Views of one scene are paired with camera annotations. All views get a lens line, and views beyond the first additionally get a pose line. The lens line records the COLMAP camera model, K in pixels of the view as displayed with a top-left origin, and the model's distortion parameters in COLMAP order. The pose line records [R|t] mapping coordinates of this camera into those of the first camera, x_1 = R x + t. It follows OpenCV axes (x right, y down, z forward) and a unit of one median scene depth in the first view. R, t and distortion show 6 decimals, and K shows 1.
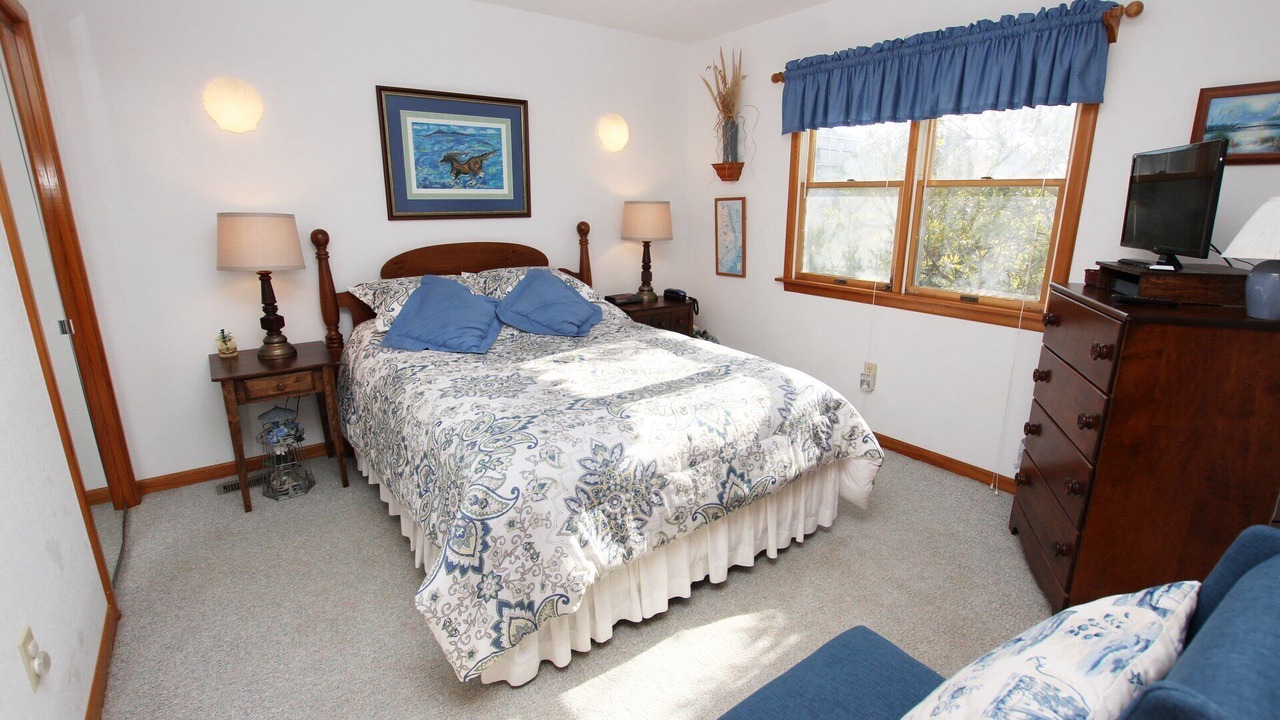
lens RADIAL K [[598.4, 0, 648.0], [0, 598.4, 367.8], [0, 0, 1]] dist [-0.033241, 0.004325]
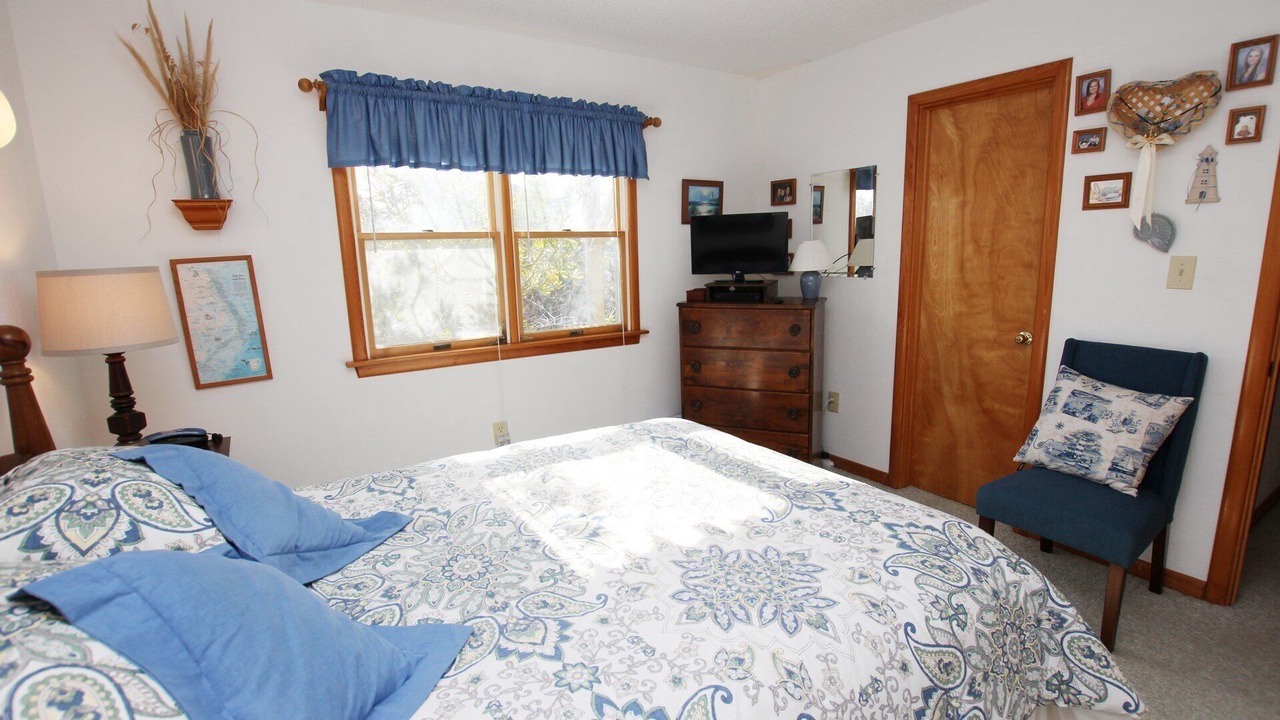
lens RADIAL K [[598.4, 0, 647.3], [0, 598.4, 358.1], [0, 0, 1]] dist [-0.033241, 0.004325]
pose [[0.053784, -0.184859, 0.981292, -0.547010], [0.293107, 0.942348, 0.161458, -0.198383], [-0.954566, 0.278940, 0.104867, 0.696337]]
